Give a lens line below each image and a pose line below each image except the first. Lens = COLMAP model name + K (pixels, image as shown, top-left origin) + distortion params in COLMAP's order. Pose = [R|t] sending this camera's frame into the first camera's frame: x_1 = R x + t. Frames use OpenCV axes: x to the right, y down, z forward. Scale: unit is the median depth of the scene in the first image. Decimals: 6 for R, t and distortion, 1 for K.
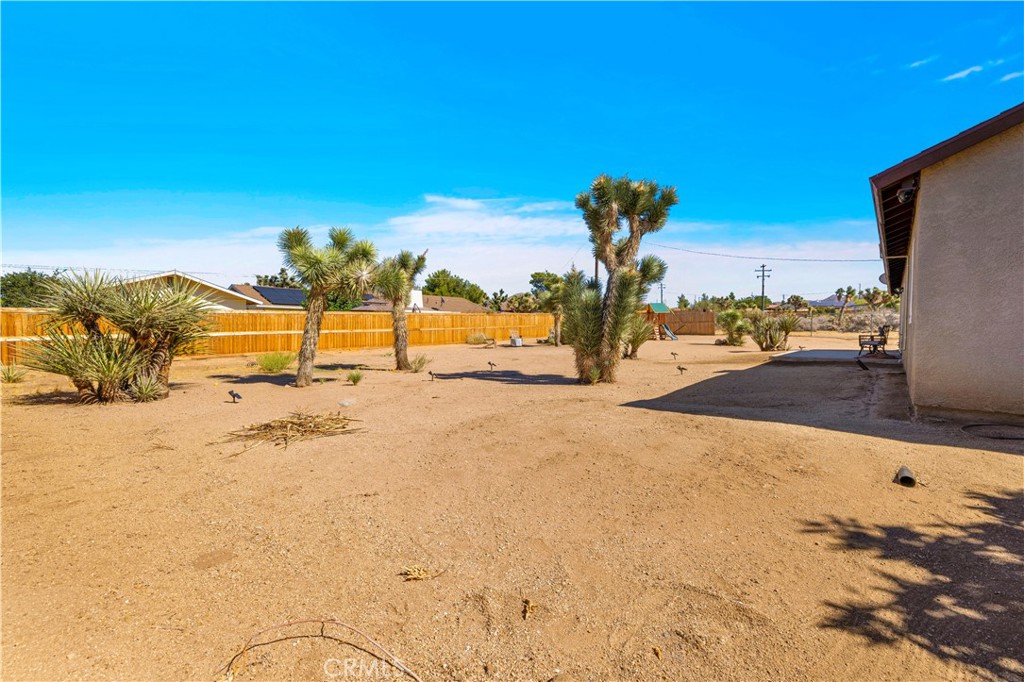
lens RADIAL K [[439.9, 0, 512.0], [0, 439.9, 341.0], [0, 0, 1]] dist [0.001432, 0.000803]
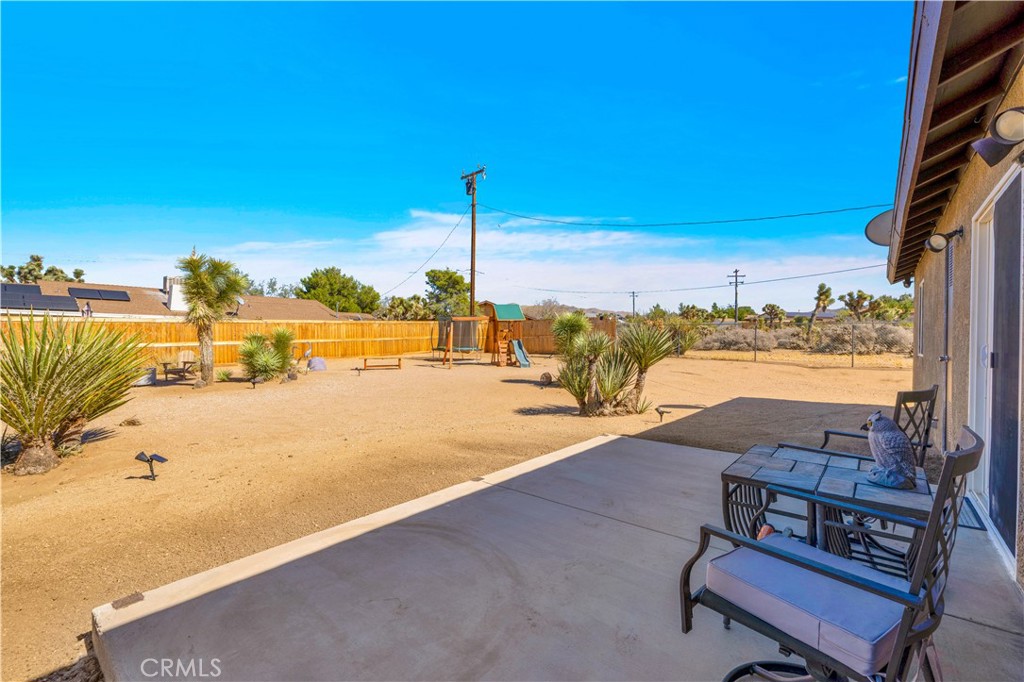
lens RADIAL K [[439.9, 0, 512.0], [0, 439.9, 341.0], [0, 0, 1]] dist [0.001432, 0.000803]
pose [[0.999825, 0.005455, 0.017914, 0.190442], [-0.005044, 0.999725, -0.022901, -0.012696], [-0.018034, 0.022806, 0.999577, 0.228529]]
